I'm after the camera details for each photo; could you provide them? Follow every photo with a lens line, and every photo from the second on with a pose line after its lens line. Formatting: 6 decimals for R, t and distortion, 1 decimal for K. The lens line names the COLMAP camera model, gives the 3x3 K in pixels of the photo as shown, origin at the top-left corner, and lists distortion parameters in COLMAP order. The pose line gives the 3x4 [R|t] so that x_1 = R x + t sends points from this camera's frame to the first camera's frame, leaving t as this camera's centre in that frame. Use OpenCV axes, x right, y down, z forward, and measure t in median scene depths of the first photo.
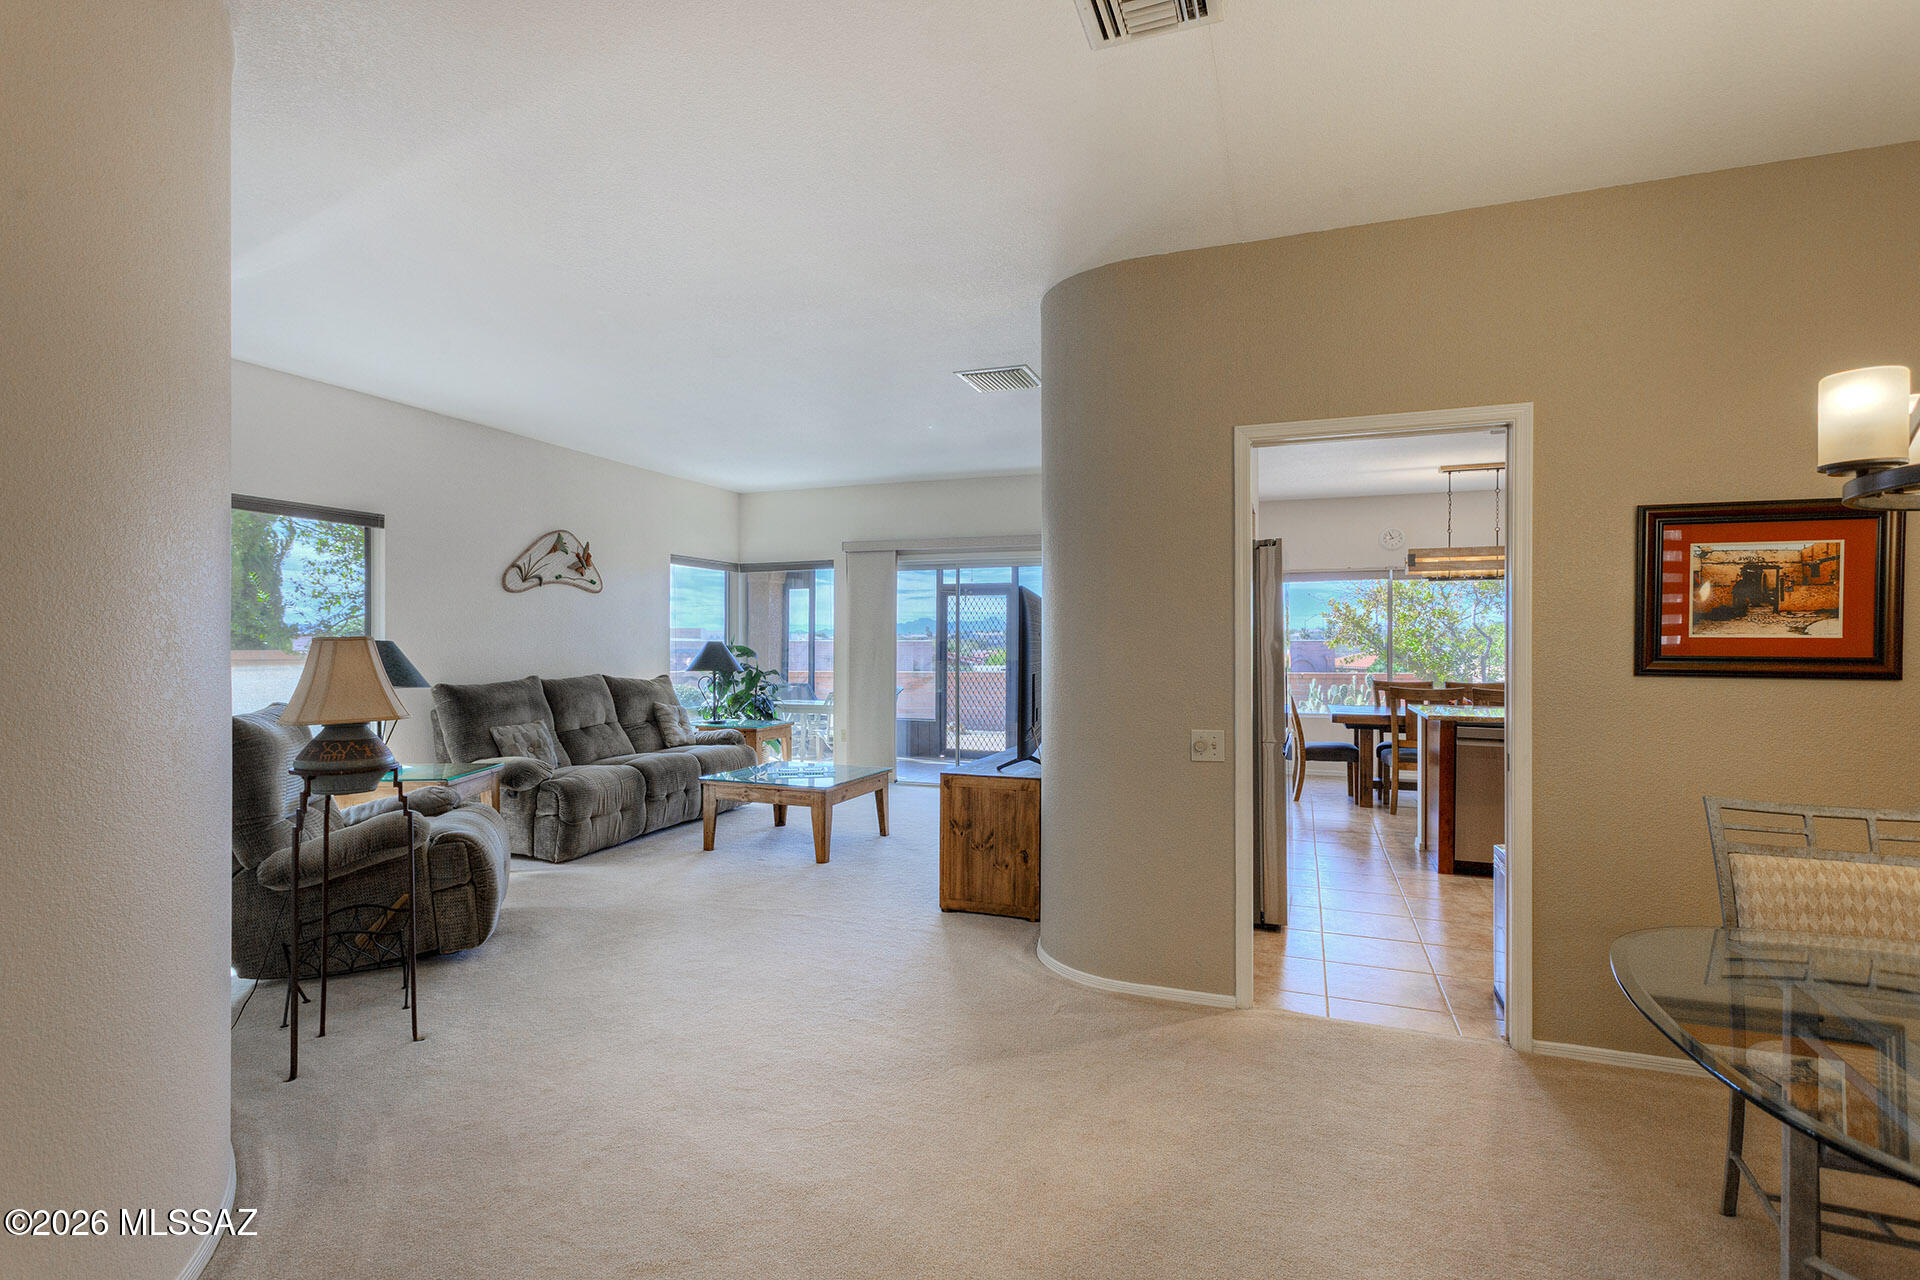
lens RADIAL K [[927.6, 0, 960.0], [0, 927.6, 640.0], [0, 0, 1]] dist [0.016525, 0.000049]
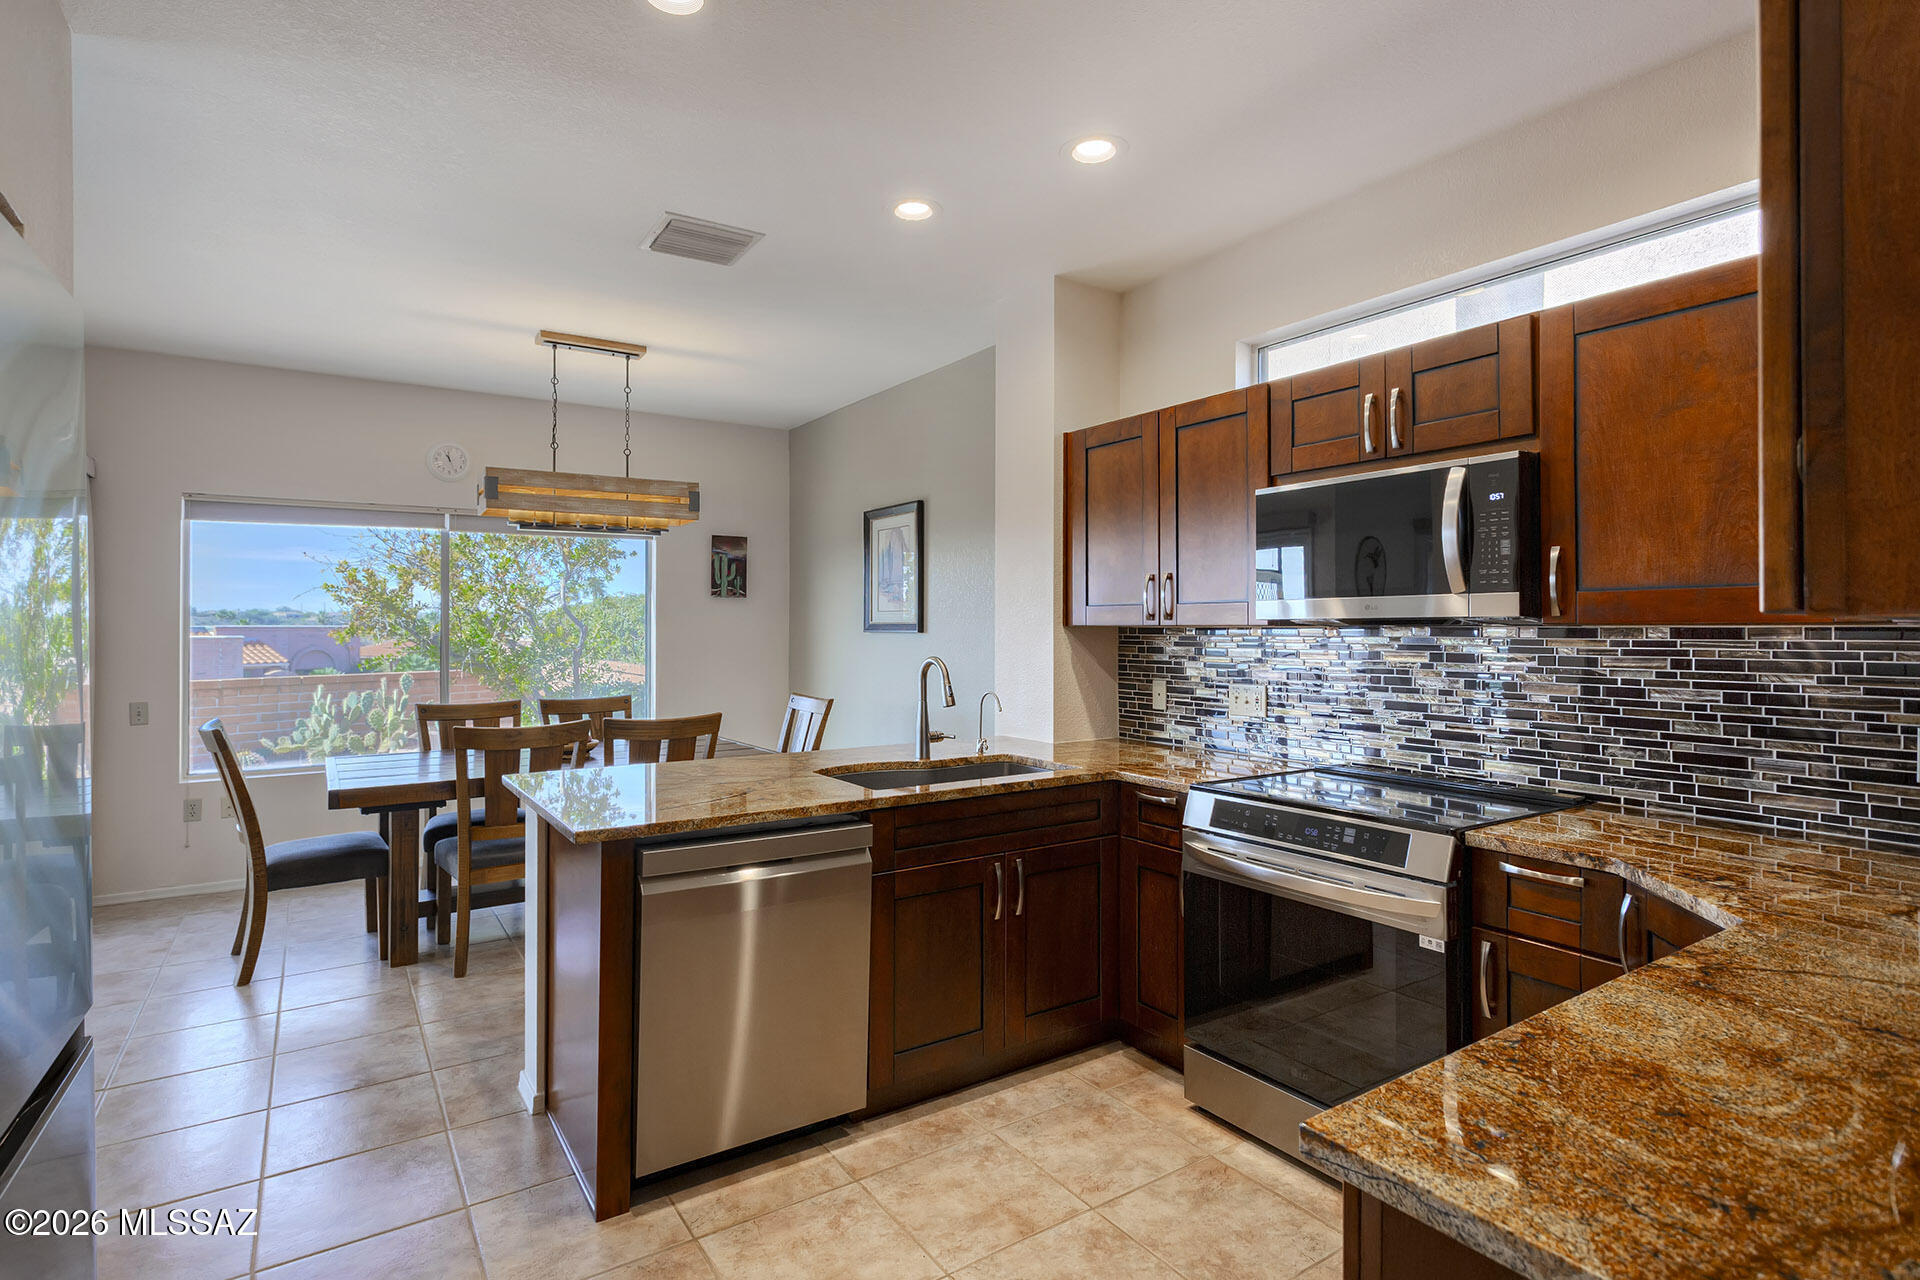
lens RADIAL K [[950.5, 0, 963.4], [0, 950.5, 614.6], [0, 0, 1]] dist [-0.003495, 0.000005]
pose [[0.584043, 0.003672, 0.811715, 0.188852], [0.004730, 0.999957, -0.007926, -0.004129], [-0.811709, 0.008468, 0.584001, 0.438117]]
